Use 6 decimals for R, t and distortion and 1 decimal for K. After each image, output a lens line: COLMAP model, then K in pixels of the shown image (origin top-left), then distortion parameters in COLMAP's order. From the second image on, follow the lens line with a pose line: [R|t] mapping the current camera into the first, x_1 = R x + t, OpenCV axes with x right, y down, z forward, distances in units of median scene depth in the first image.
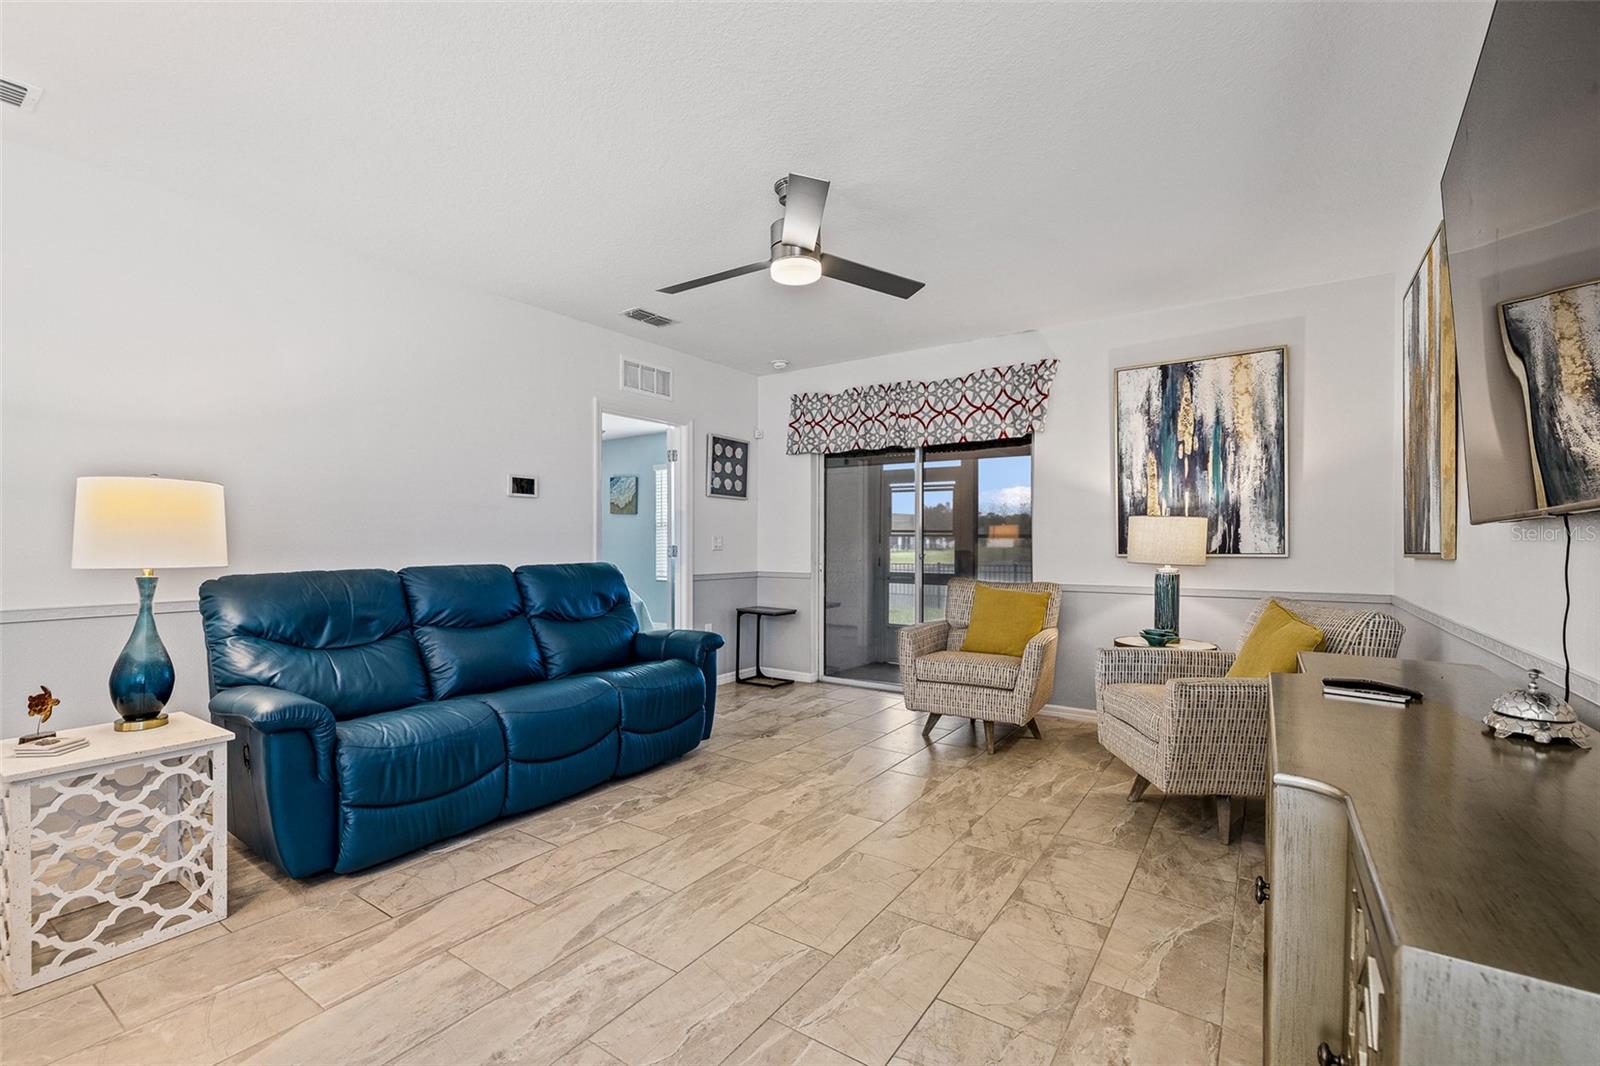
lens RADIAL K [[695.4, 0, 800.0], [0, 695.4, 533.0], [0, 0, 1]] dist [-0.000358, 0.000022]
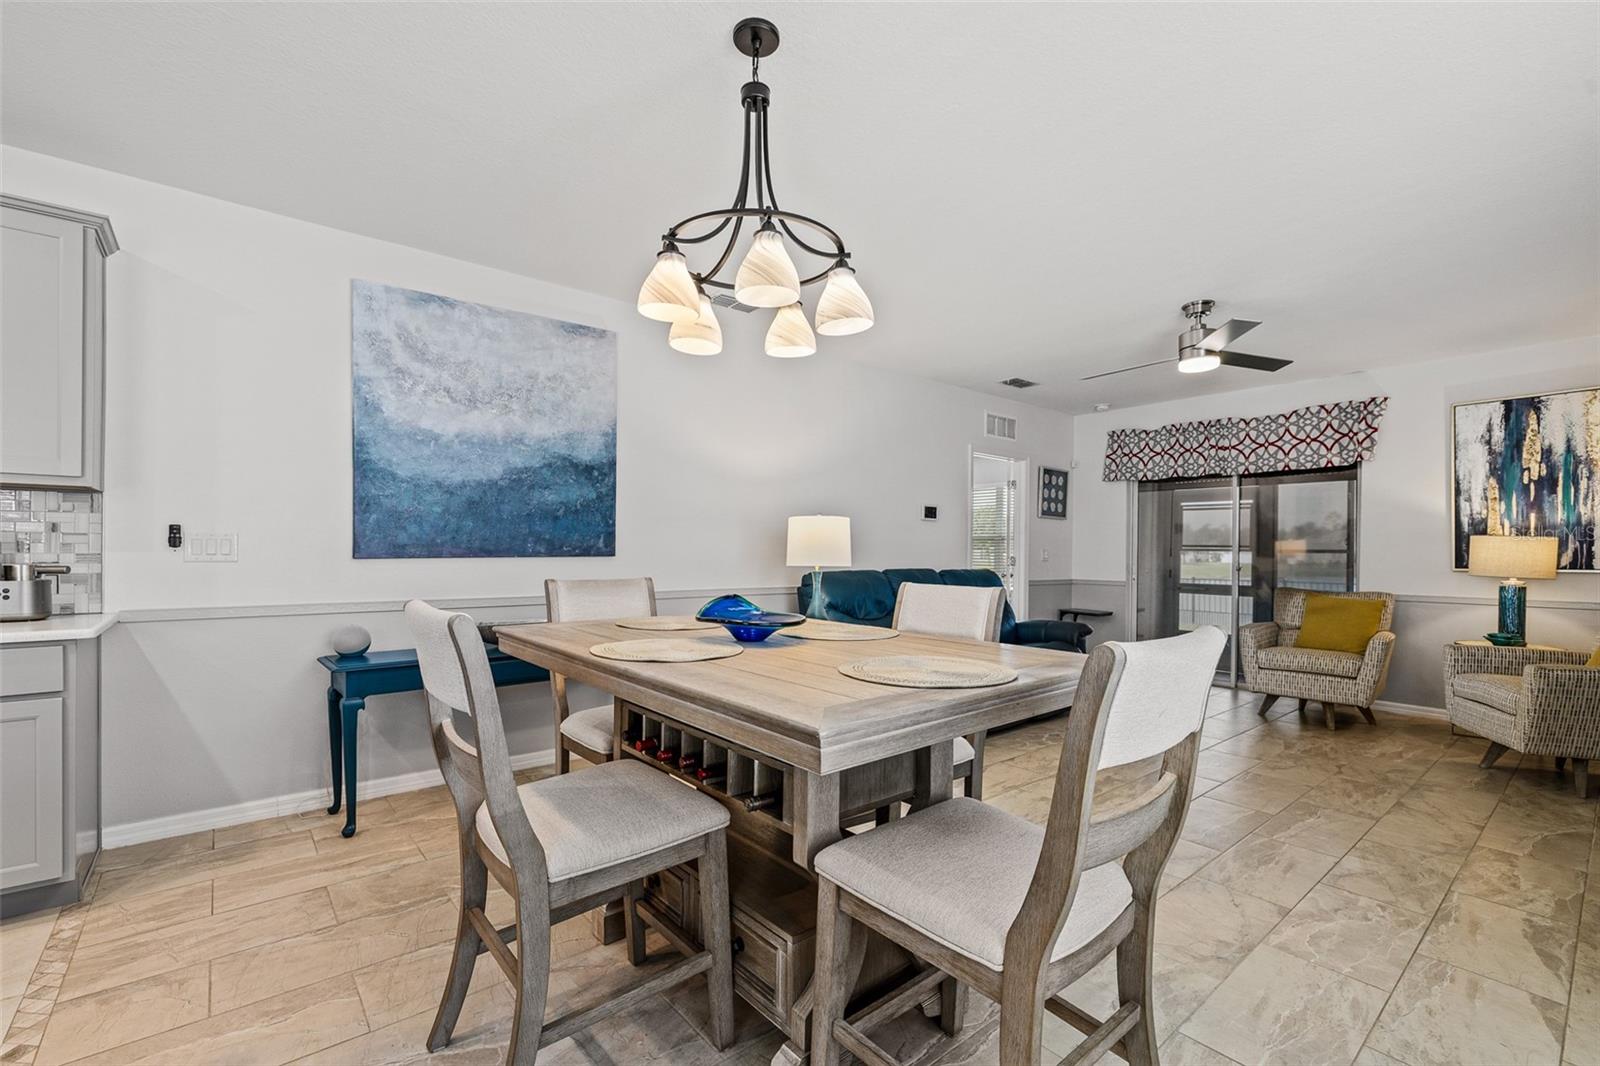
lens RADIAL K [[689.5, 0, 799.4], [0, 689.5, 544.4], [0, 0, 1]] dist [-0.000295, -0.000239]
pose [[0.960546, 0.005533, -0.278068, -0.237442], [-0.005557, 0.999984, 0.000703, -0.003423], [0.278067, 0.000870, 0.960561, -0.346921]]
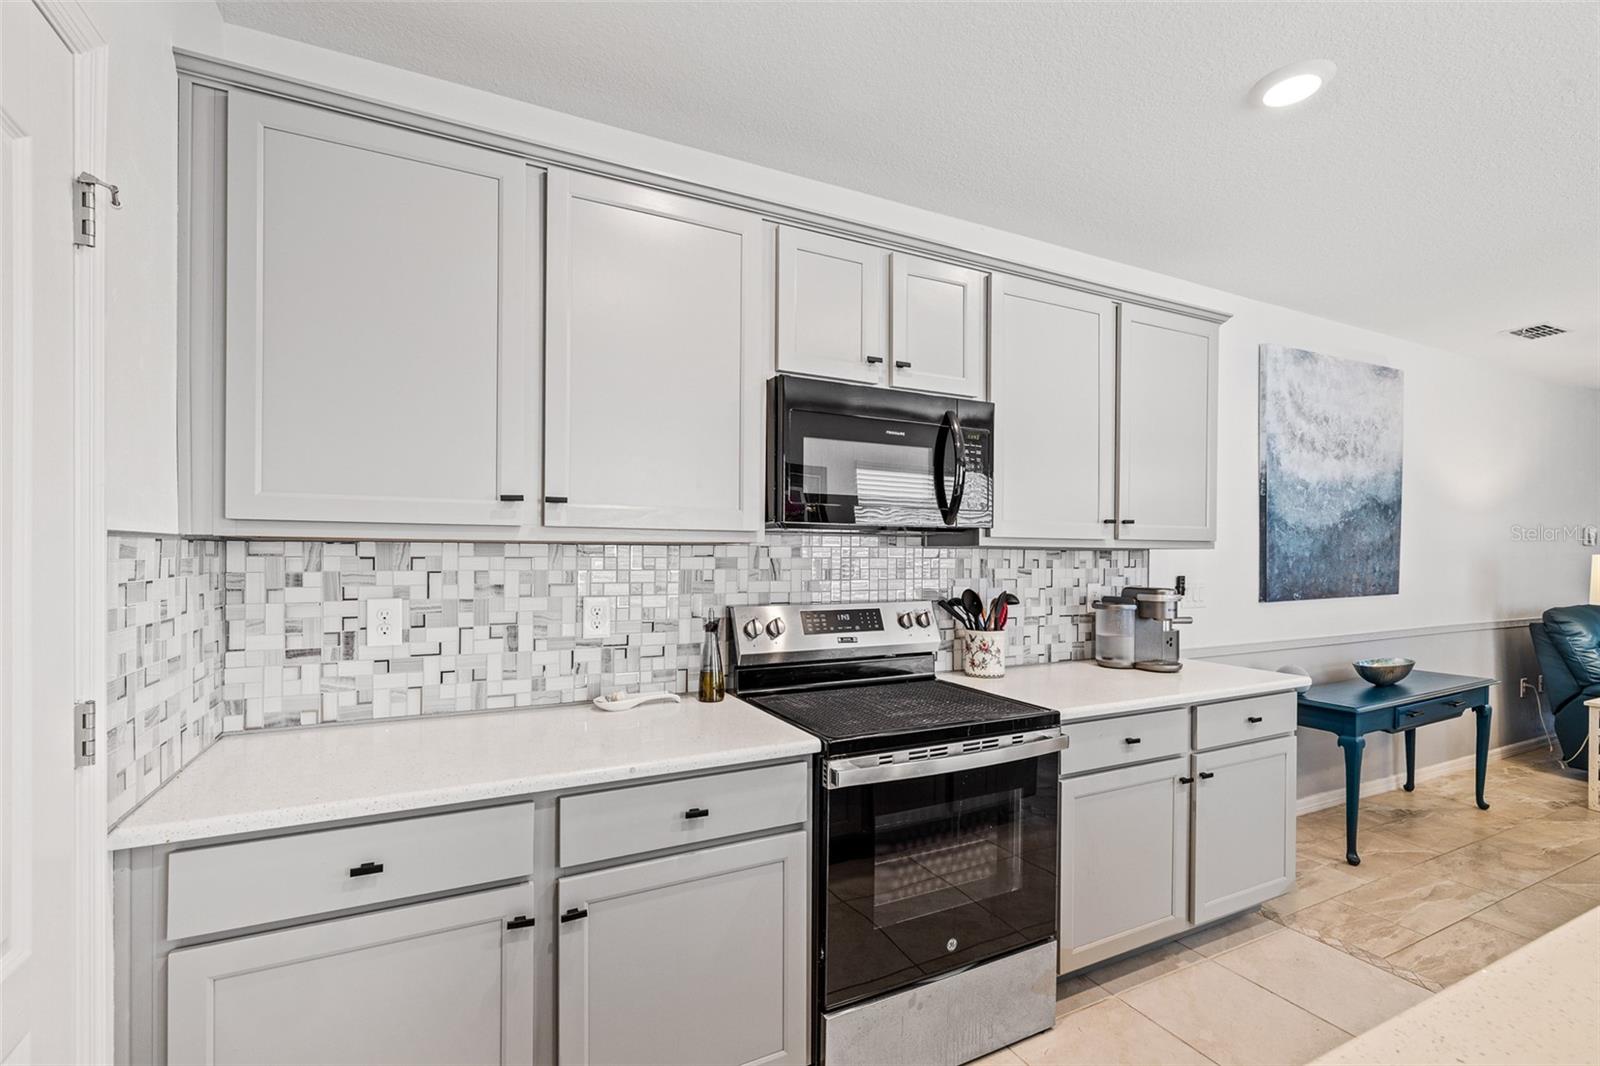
lens RADIAL K [[704.0, 0, 801.9], [0, 704.0, 548.3], [0, 0, 1]] dist [0.003788, 0.000286]
pose [[0.872432, 0.000096, -0.488736, -0.898136], [0.000854, 0.999998, 0.001720, -0.045241], [0.488735, -0.001918, 0.872430, -0.707372]]
